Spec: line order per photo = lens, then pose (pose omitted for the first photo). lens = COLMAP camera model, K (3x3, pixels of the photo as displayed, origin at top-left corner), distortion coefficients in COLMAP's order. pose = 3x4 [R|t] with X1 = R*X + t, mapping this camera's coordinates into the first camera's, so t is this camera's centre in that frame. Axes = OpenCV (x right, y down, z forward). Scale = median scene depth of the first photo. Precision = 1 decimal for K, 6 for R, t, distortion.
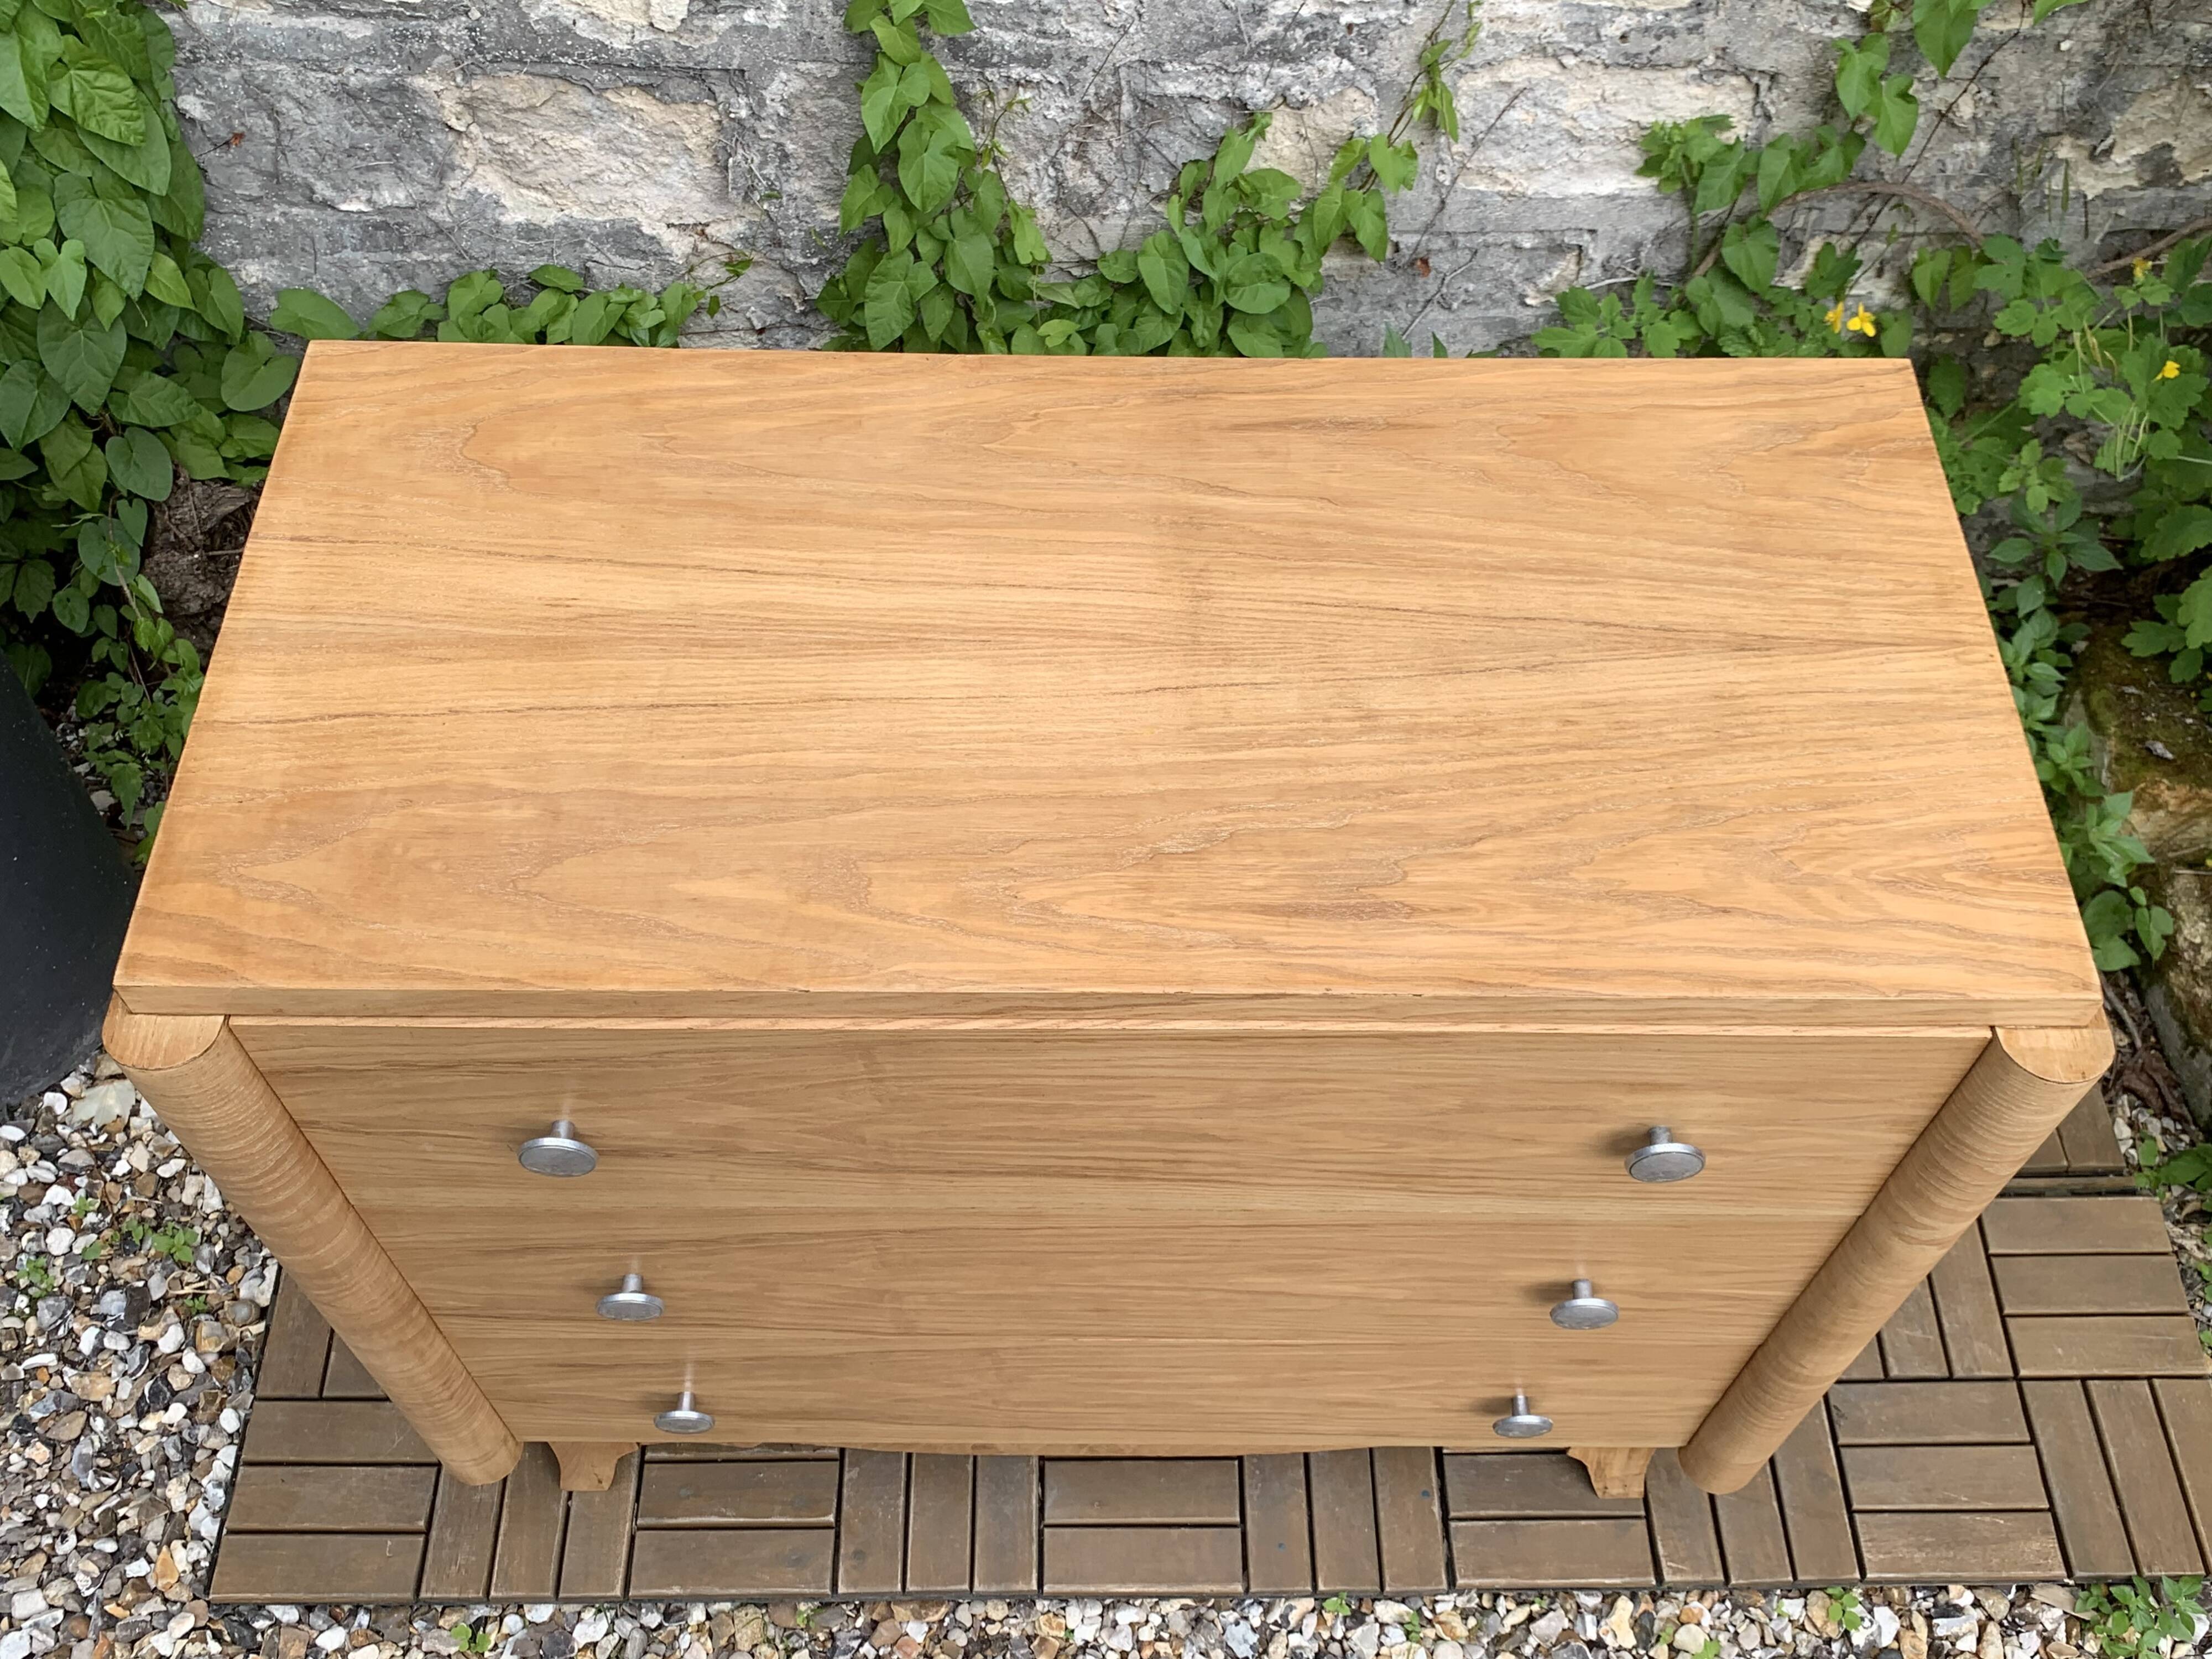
lens RADIAL K [[1971.9, 0, 1111.7], [0, 1971.9, 820.3], [0, 0, 1]] dist [0.099965, -0.156336]
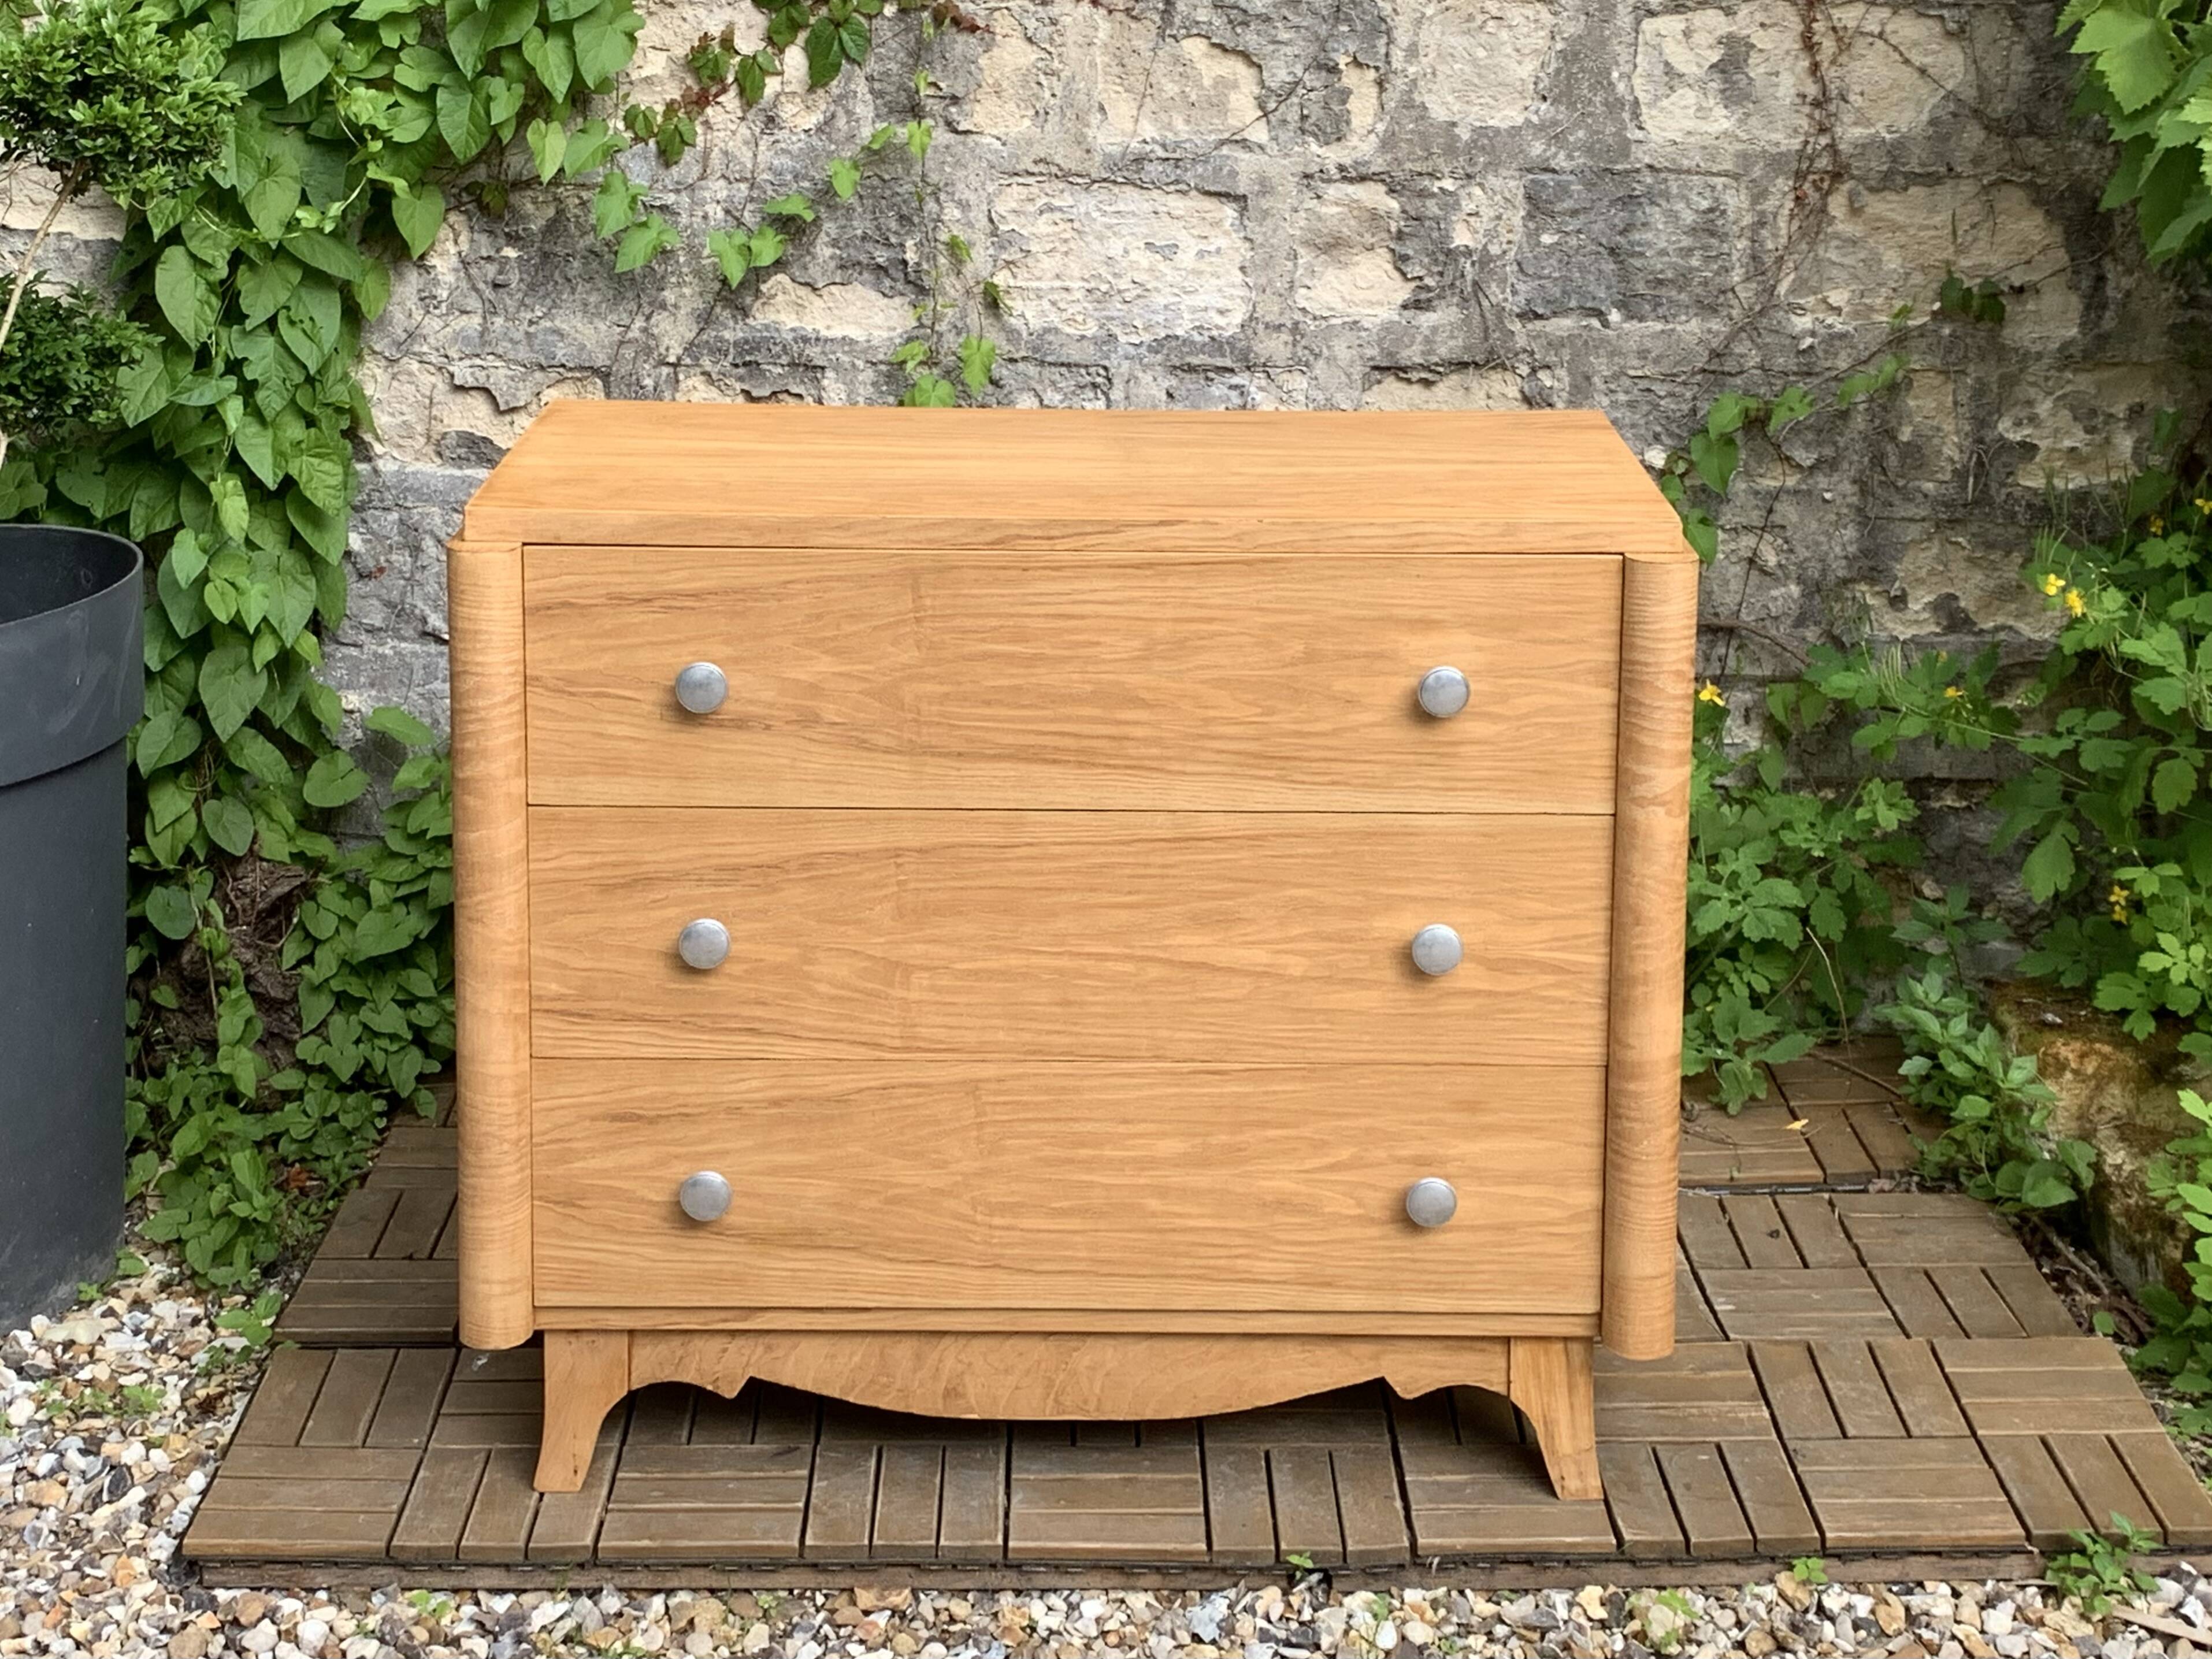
lens RADIAL K [[4370.0, 0, 1106.0], [0, 4370.0, 829.5], [0, 0, 1]] dist [0.310925, -0.728626]
pose [[0.999946, -0.001875, -0.010185, 0.037984], [-0.005522, 0.735470, -0.677535, 1.602268], [0.008761, 0.677555, 0.735420, -0.870912]]
